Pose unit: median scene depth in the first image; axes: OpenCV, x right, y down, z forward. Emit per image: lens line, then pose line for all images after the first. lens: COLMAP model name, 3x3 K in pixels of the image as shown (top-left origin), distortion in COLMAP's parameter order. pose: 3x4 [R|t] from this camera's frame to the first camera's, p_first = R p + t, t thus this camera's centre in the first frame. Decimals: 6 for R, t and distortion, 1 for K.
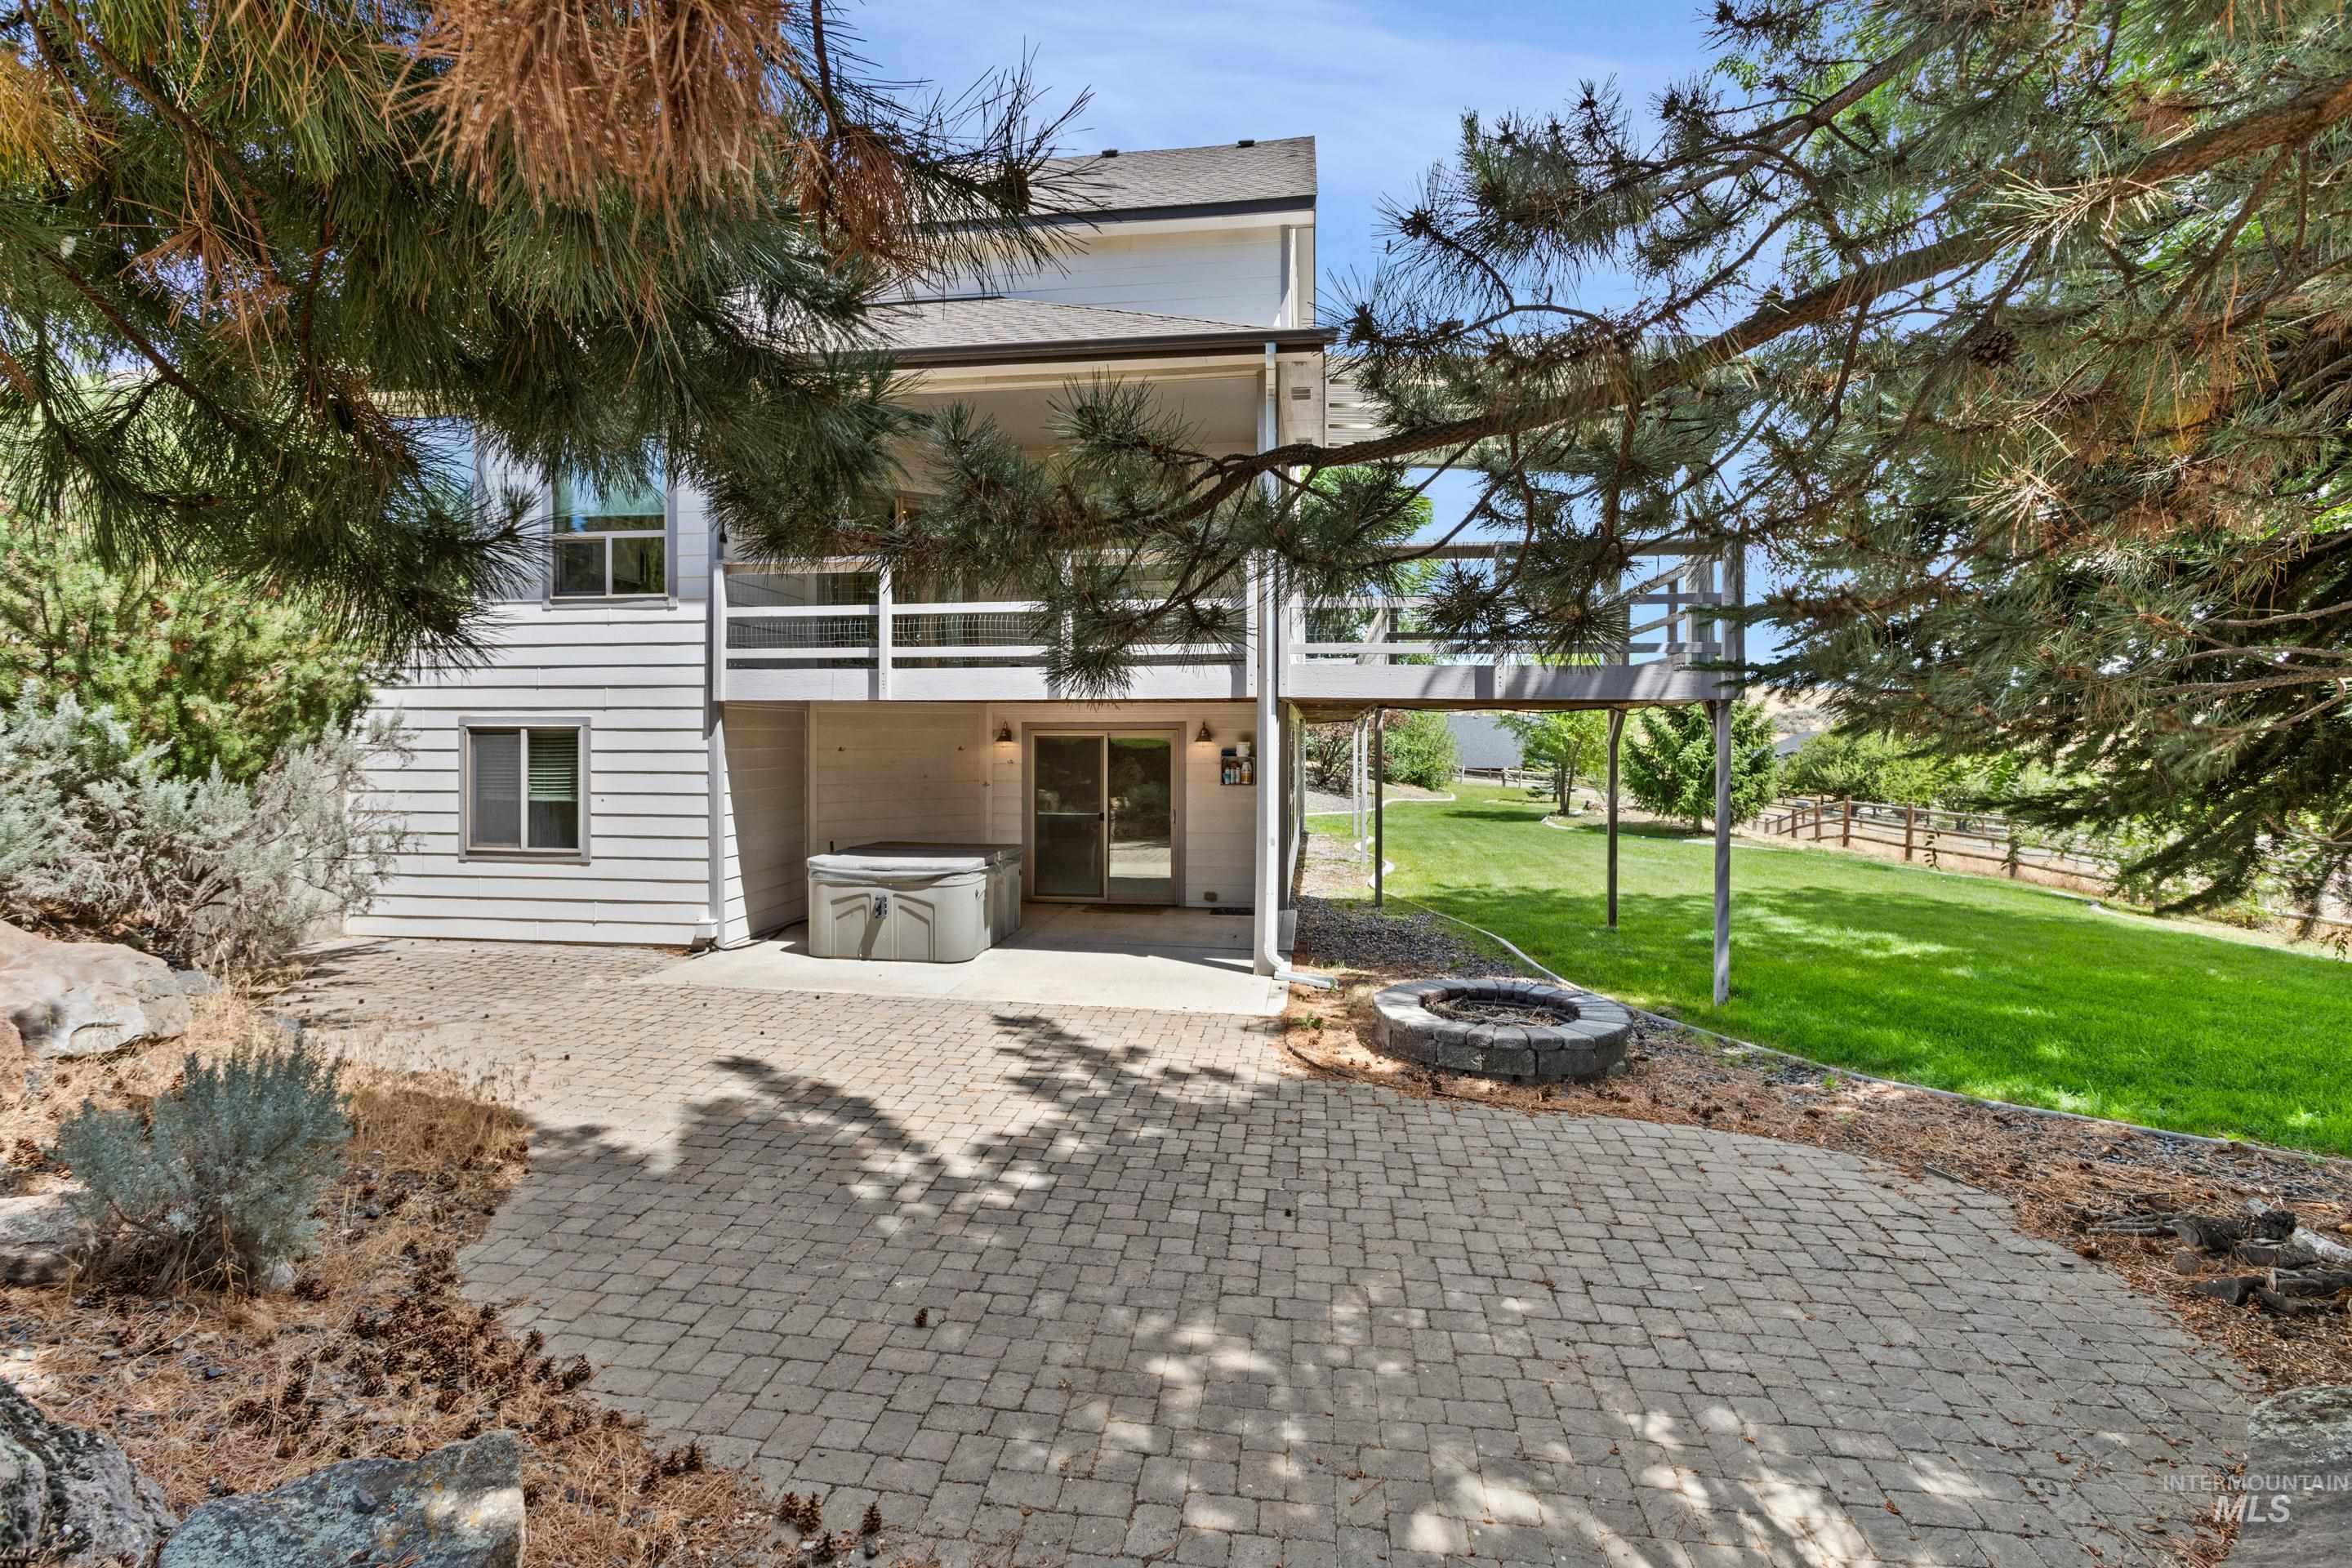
lens RADIAL K [[1108.5, 0, 1165.2], [0, 1108.5, 763.0], [0, 0, 1]] dist [0.001740, -0.000088]
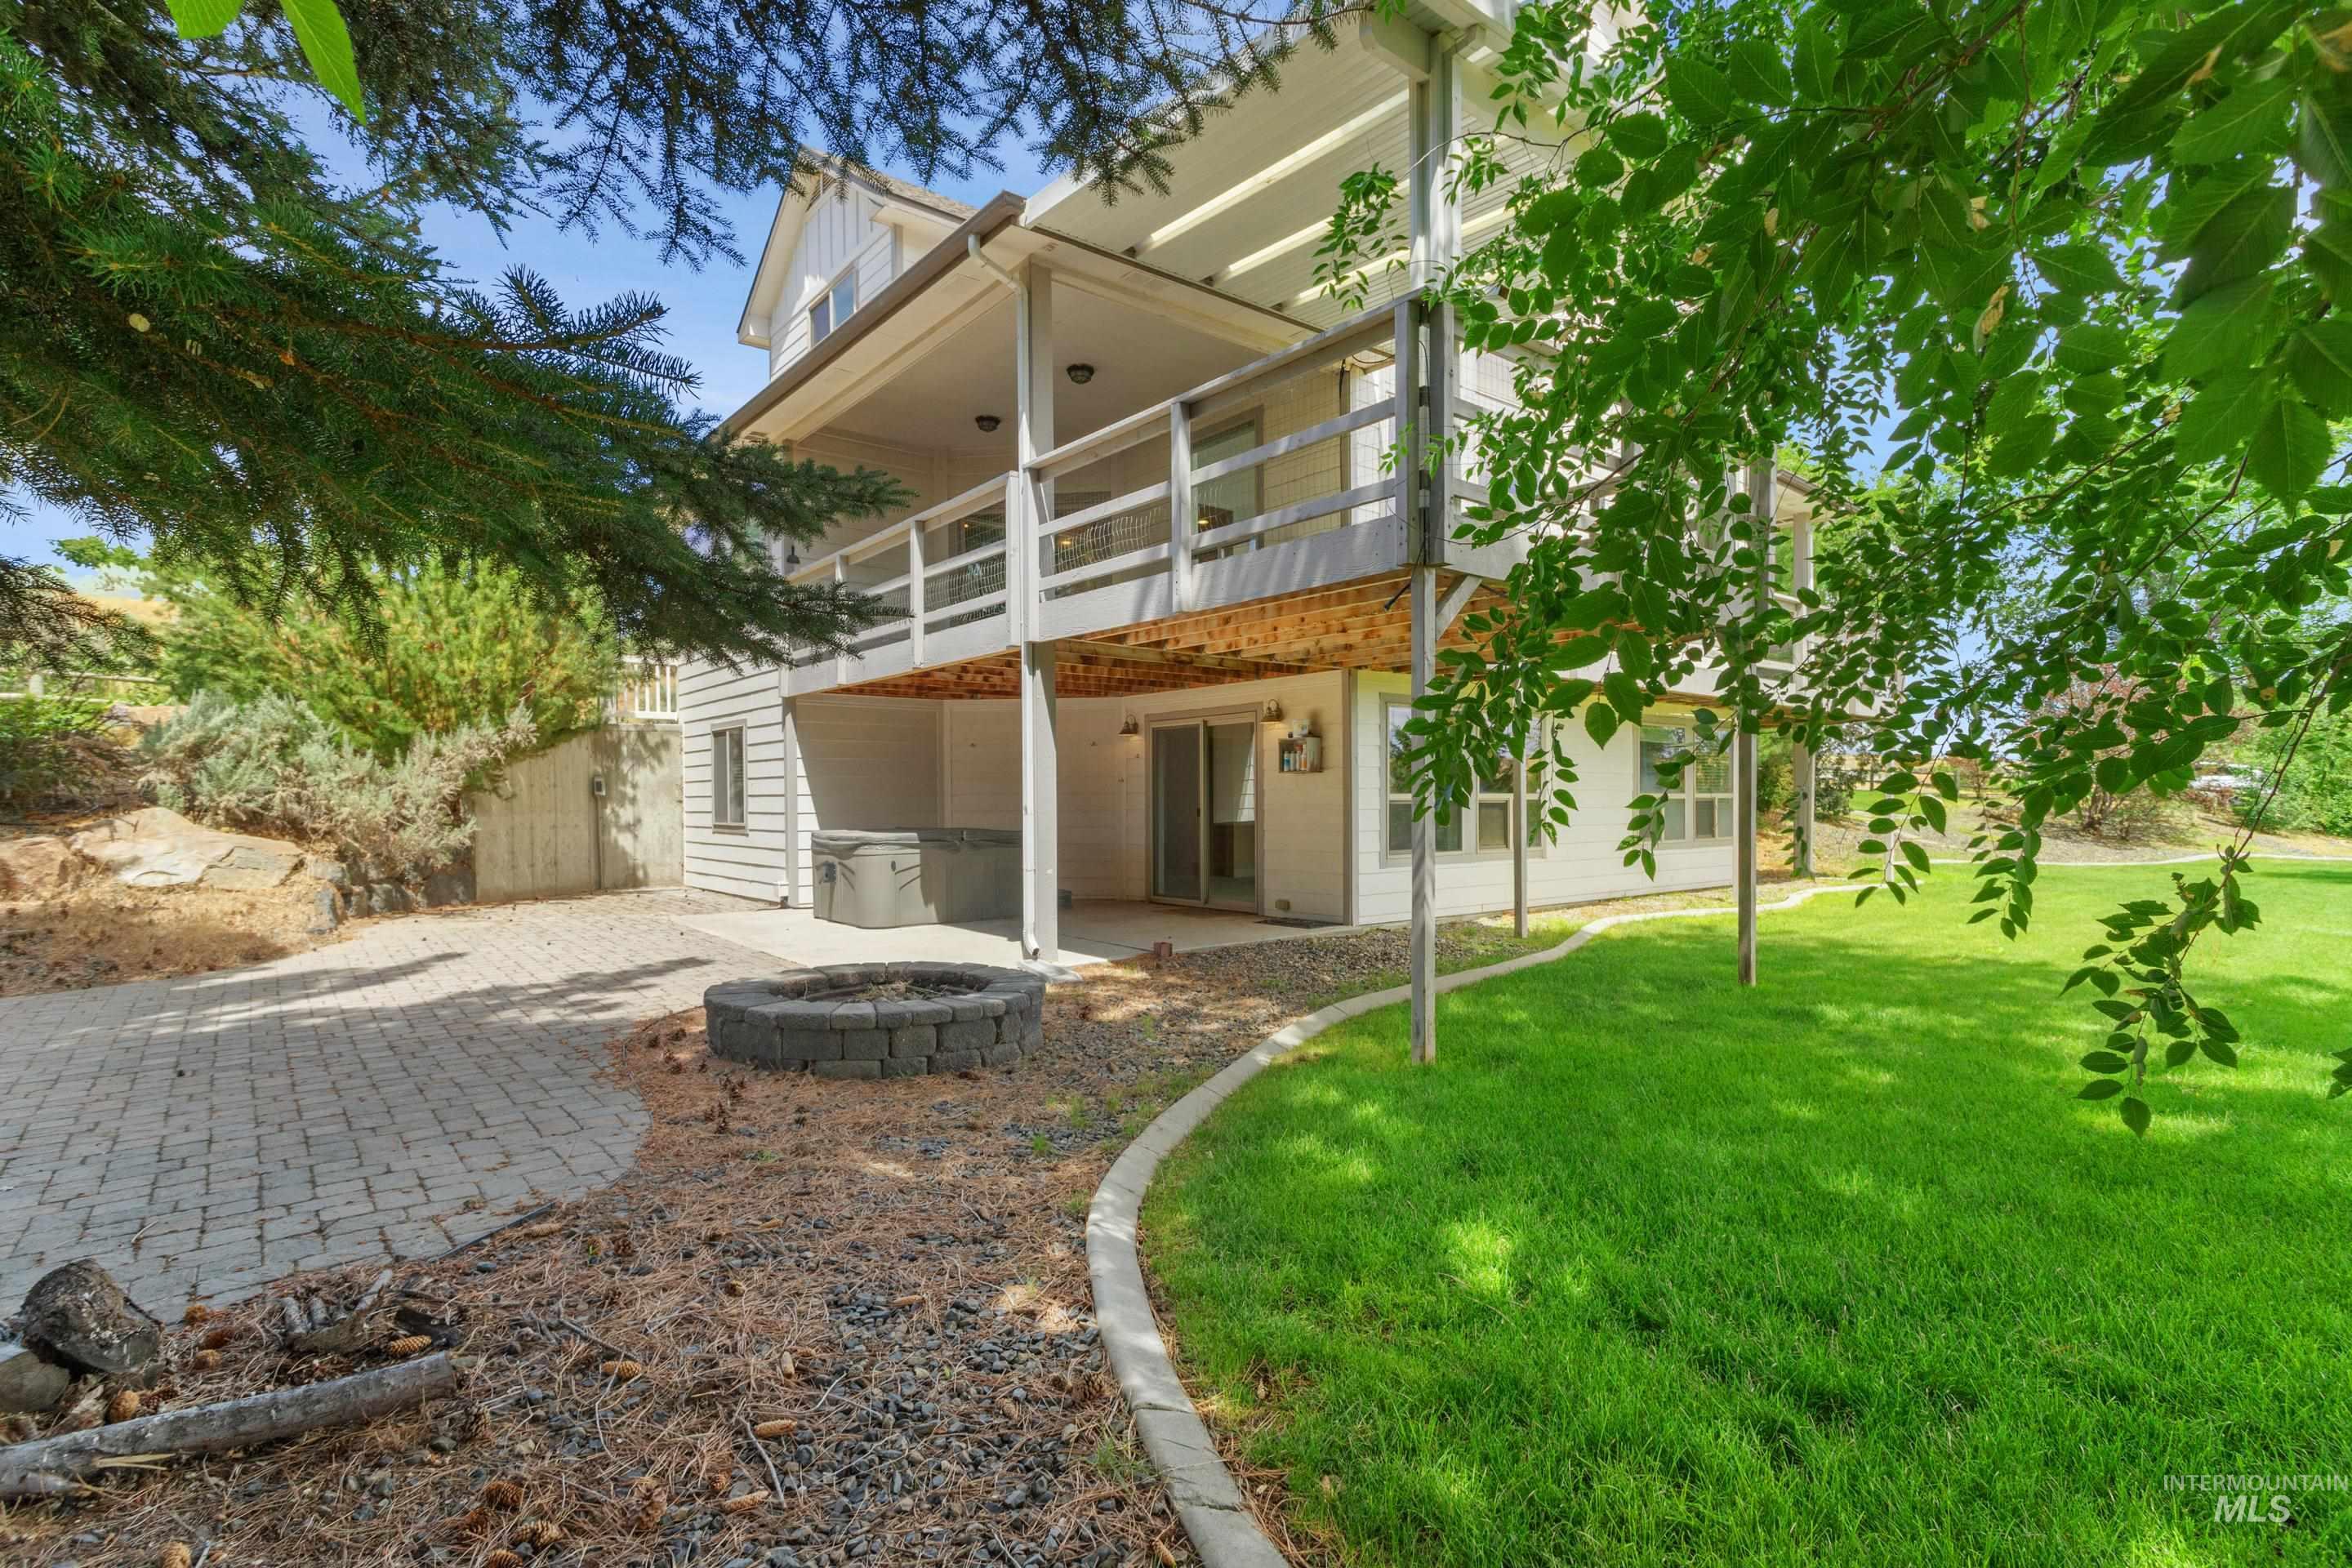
lens RADIAL K [[1127.8, 0, 1176.0], [0, 1127.8, 784.0], [0, 0, 1]] dist [-0.000809, -0.001052]
pose [[0.738200, -0.017416, -0.674357, 0.713432], [-0.008043, 0.999368, -0.034613, 0.075373], [0.674534, 0.030975, 0.737594, 0.392750]]
